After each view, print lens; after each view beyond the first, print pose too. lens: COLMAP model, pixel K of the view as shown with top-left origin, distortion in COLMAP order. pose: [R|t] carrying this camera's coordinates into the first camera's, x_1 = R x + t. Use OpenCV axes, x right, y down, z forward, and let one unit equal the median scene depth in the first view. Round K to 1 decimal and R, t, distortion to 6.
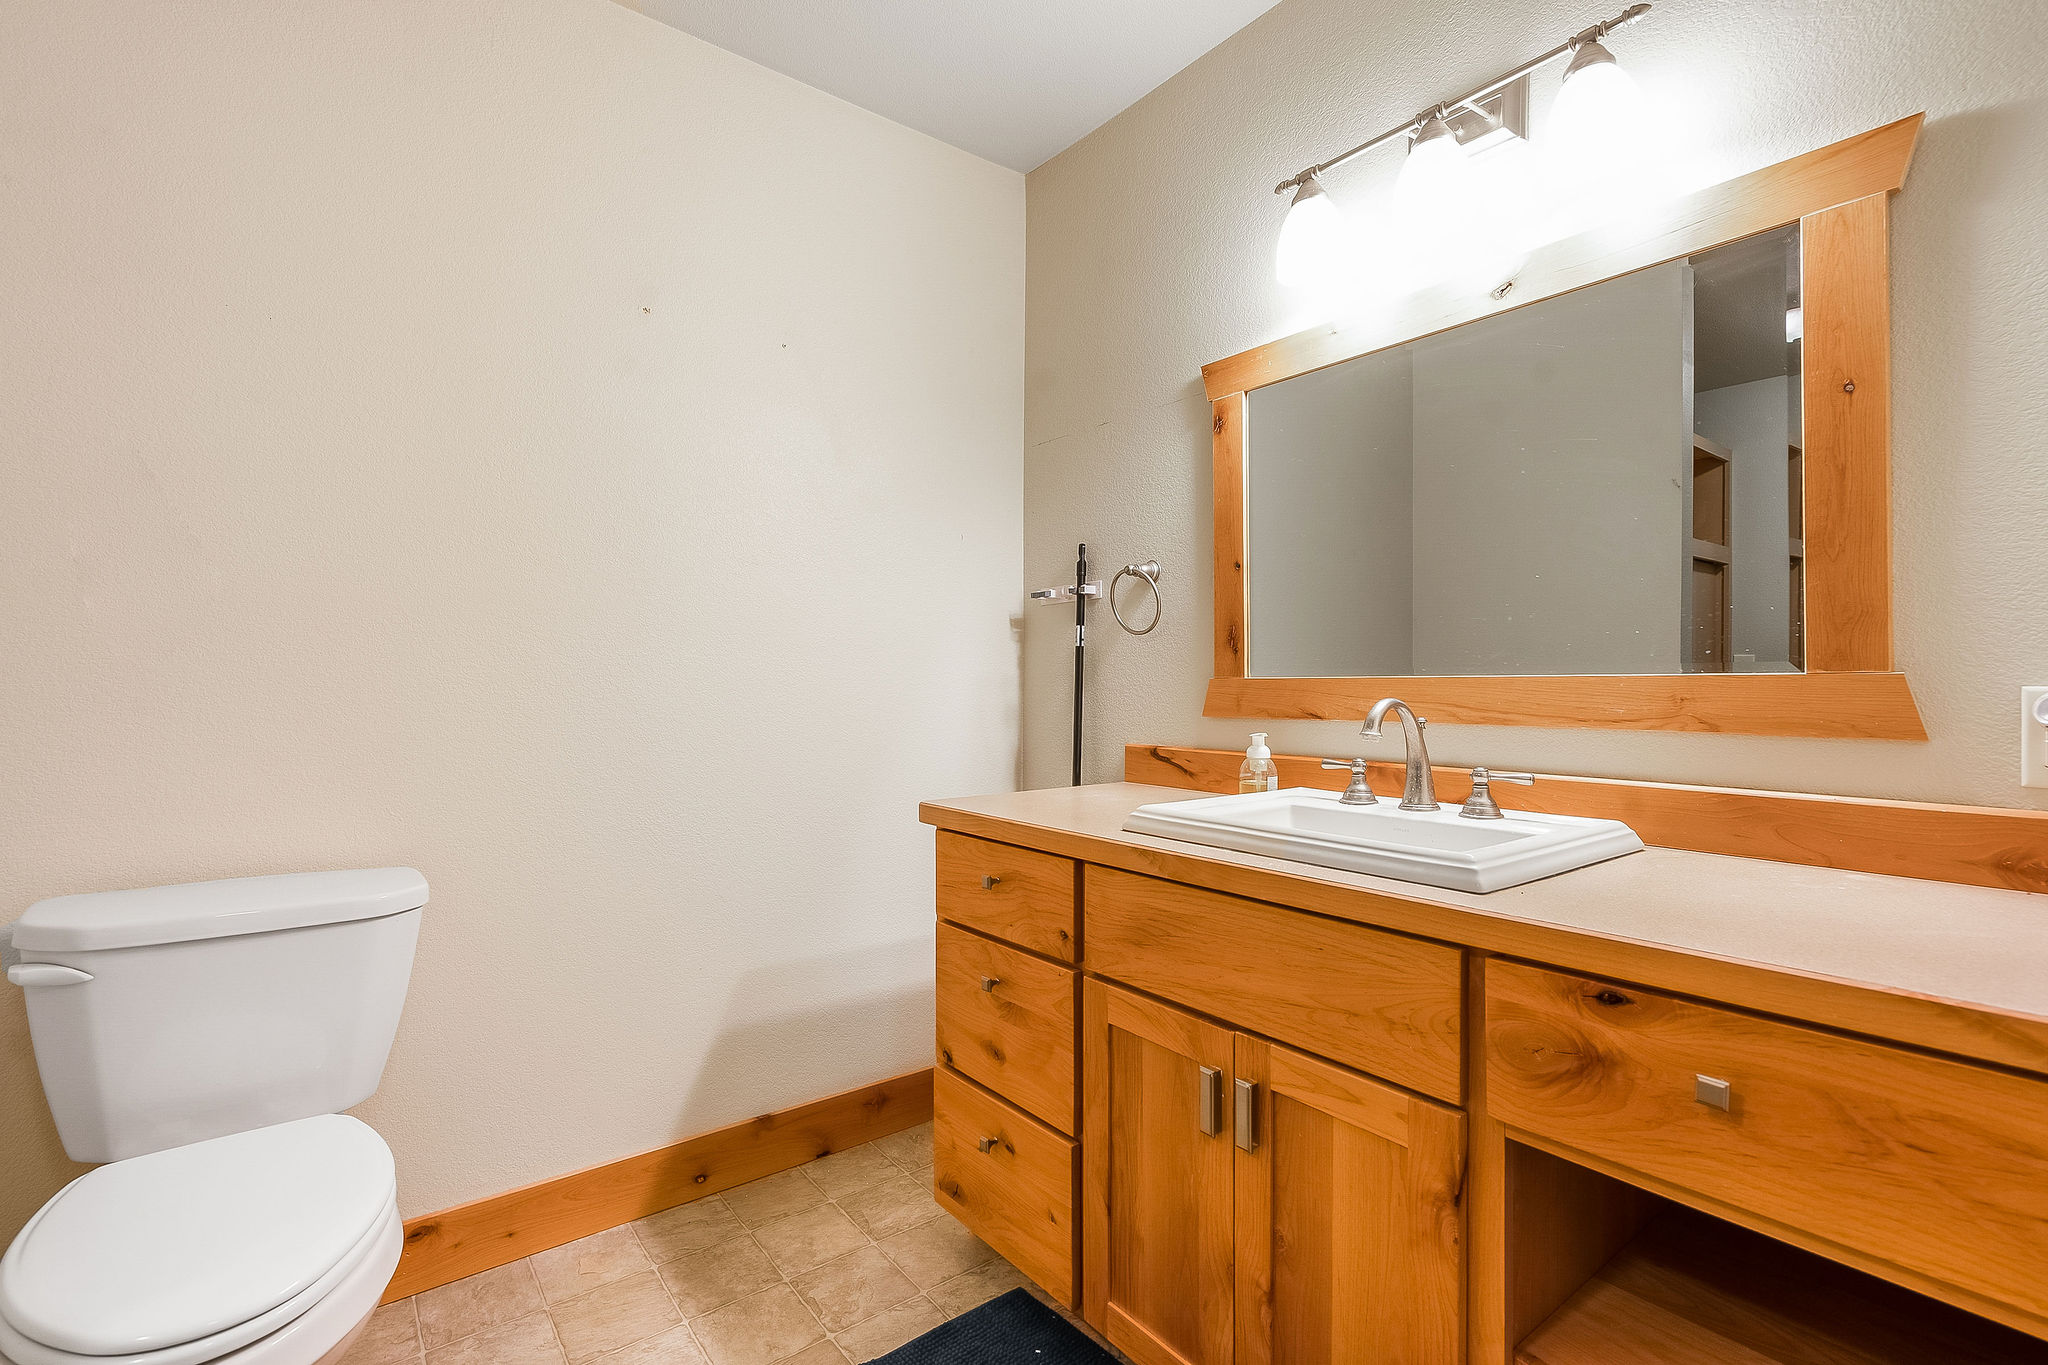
lens RADIAL K [[933.9, 0, 1027.5], [0, 933.9, 682.5], [0, 0, 1]] dist [0.001970, -0.000079]
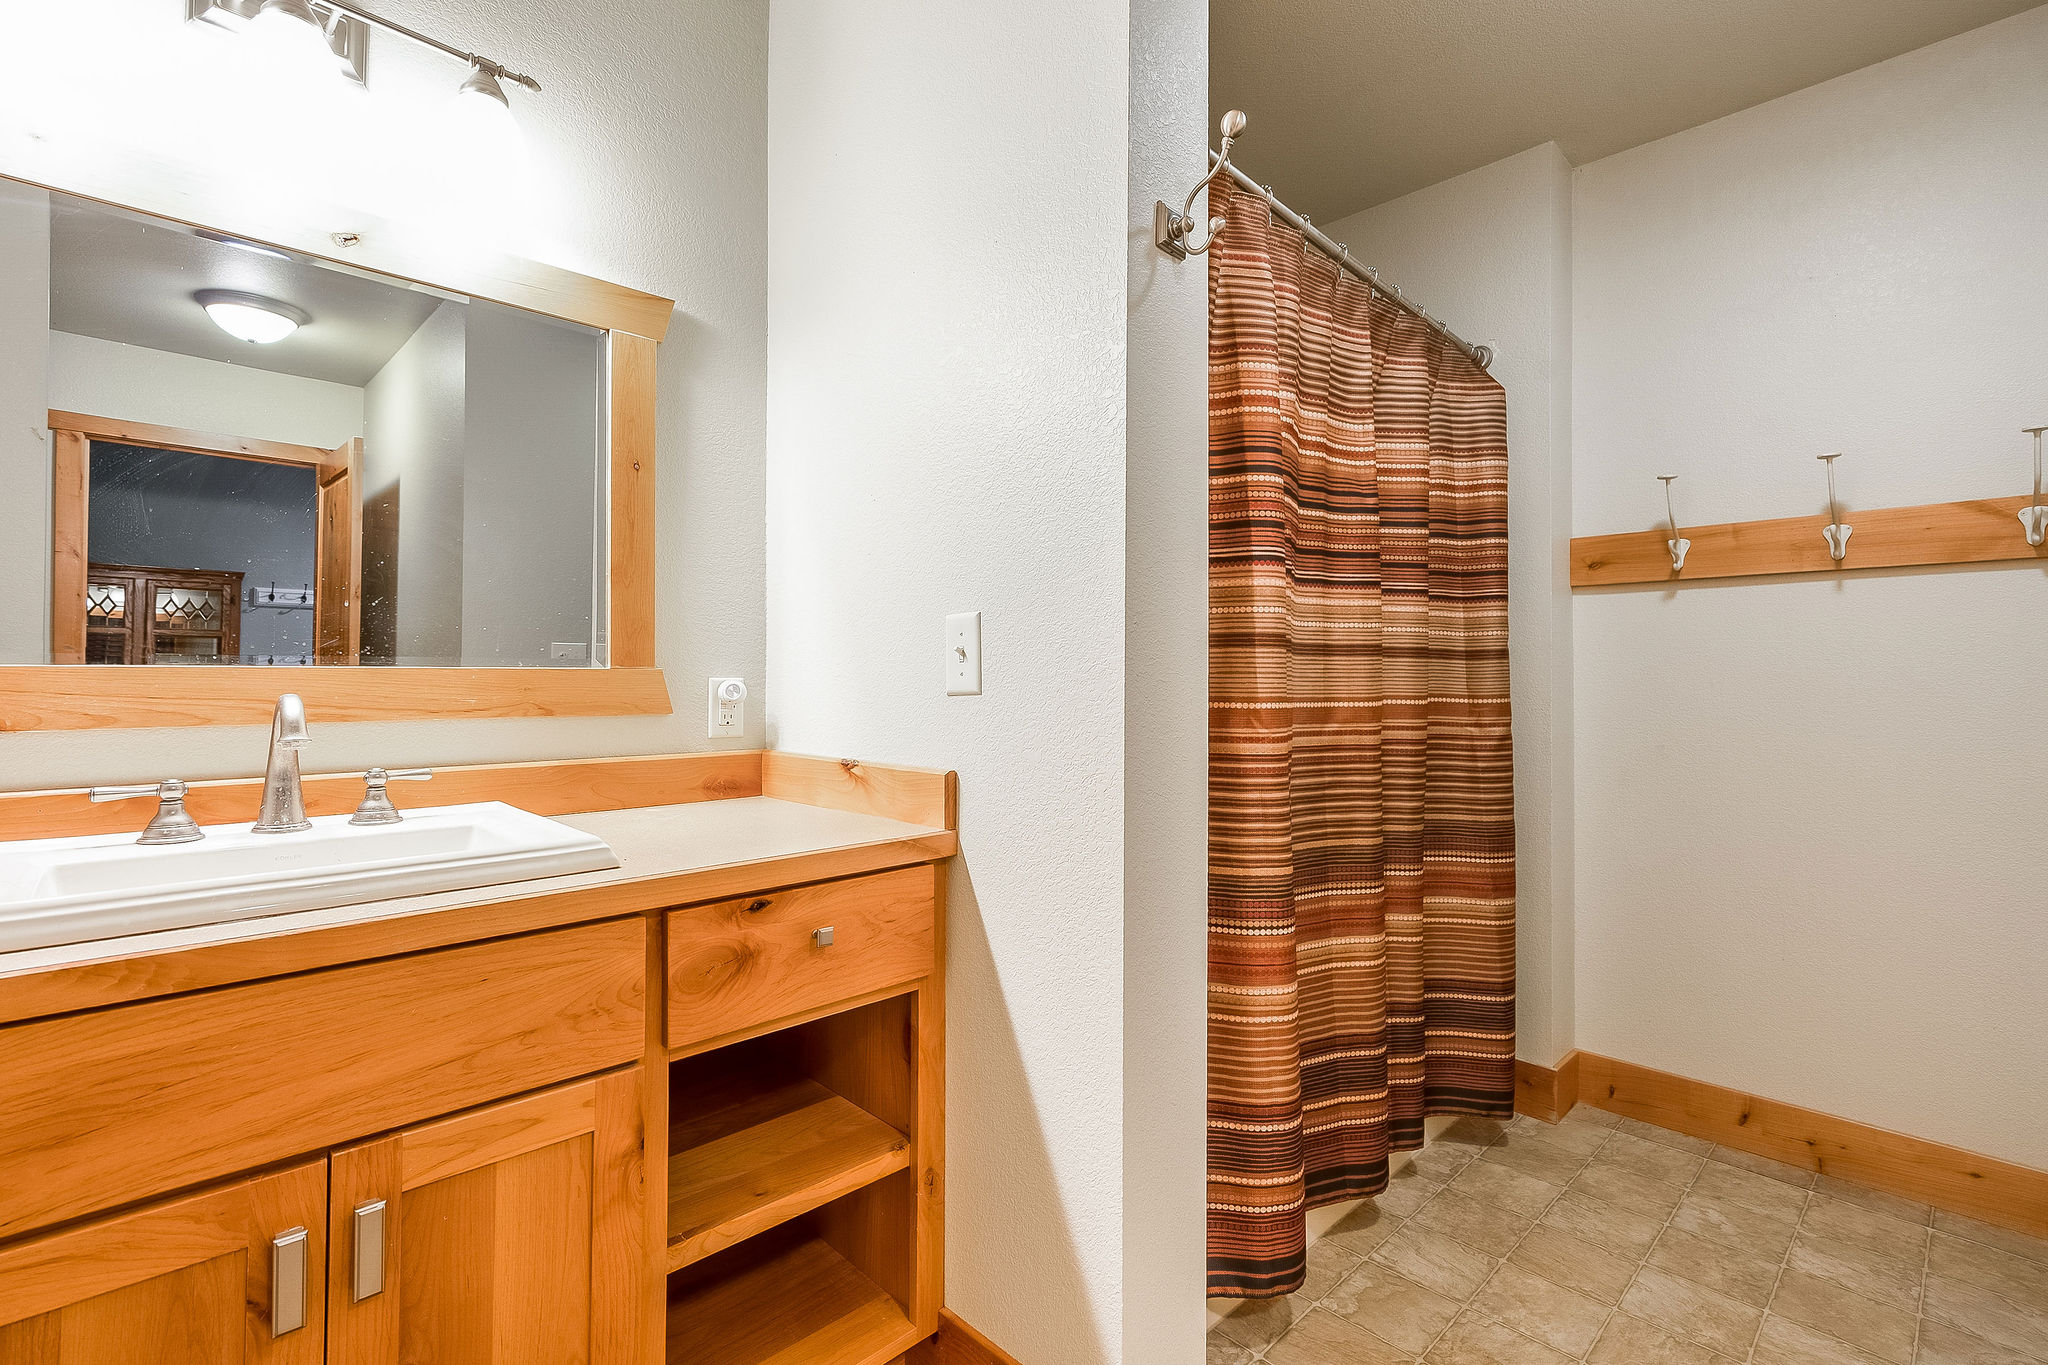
lens RADIAL K [[933.9, 0, 1027.7], [0, 933.9, 672.8], [0, 0, 1]] dist [0.001970, -0.000079]
pose [[-0.115934, 0.003877, 0.993249, -0.544222], [-0.003728, 0.999984, -0.004339, 0.000058], [-0.993250, -0.004206, -0.115918, 0.531030]]
